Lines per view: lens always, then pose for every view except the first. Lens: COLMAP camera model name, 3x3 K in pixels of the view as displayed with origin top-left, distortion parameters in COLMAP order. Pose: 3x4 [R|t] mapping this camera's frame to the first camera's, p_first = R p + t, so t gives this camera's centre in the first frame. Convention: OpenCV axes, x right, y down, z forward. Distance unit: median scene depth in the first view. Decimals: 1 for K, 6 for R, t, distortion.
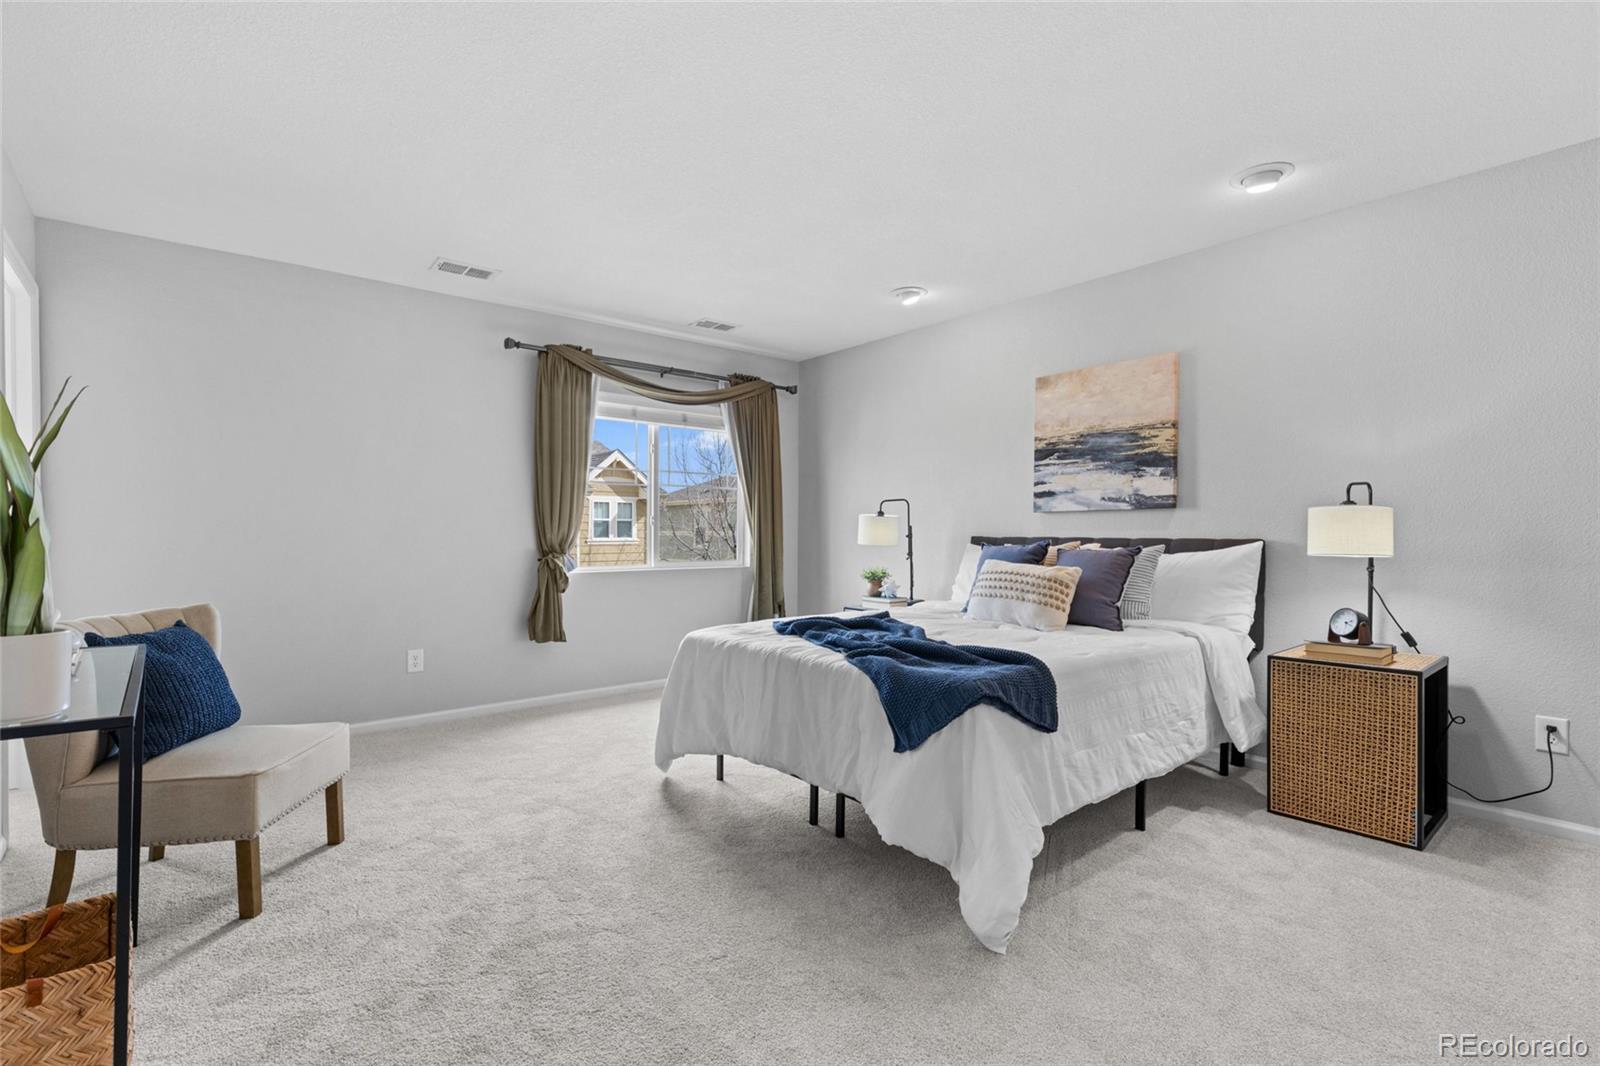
lens RADIAL K [[715.8, 0, 800.1], [0, 715.8, 521.2], [0, 0, 1]] dist [0.000692, -0.000401]
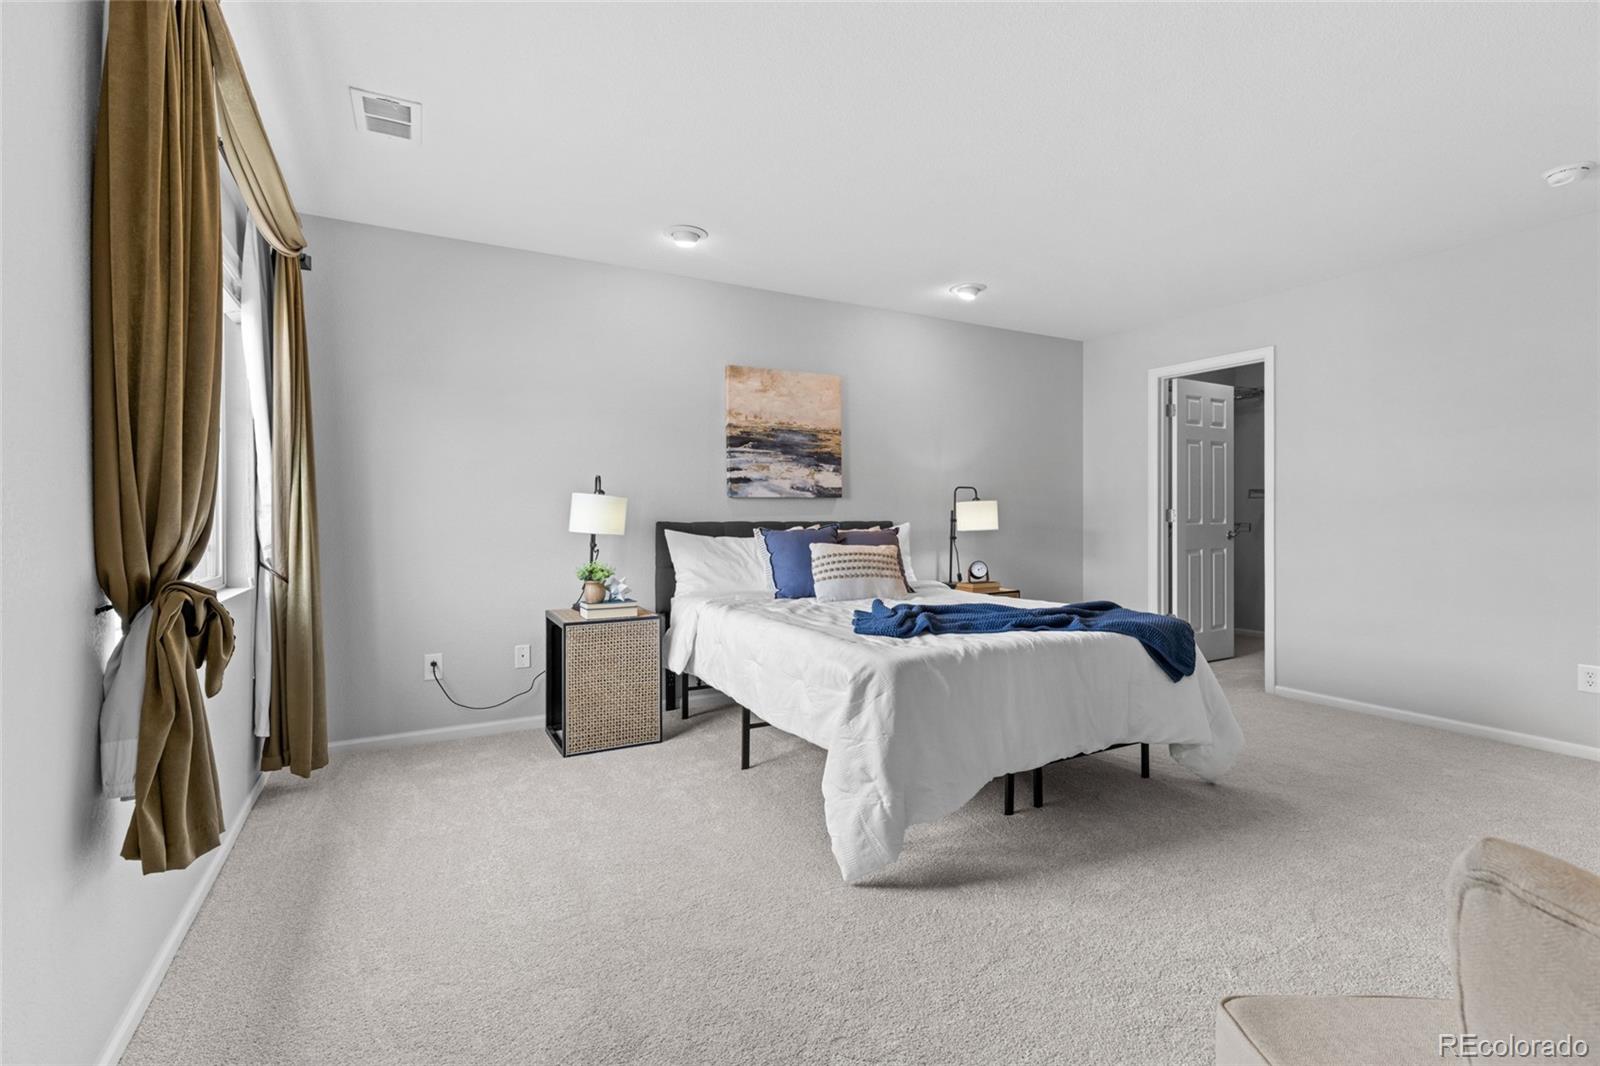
lens RADIAL K [[715.8, 0, 800.1], [0, 715.8, 521.2], [0, 0, 1]] dist [0.000692, -0.000401]
pose [[0.194429, -0.014392, 0.980811, -0.674935], [-0.013008, 0.999767, 0.017249, 0.002642], [-0.980830, -0.016112, 0.194197, 0.727846]]
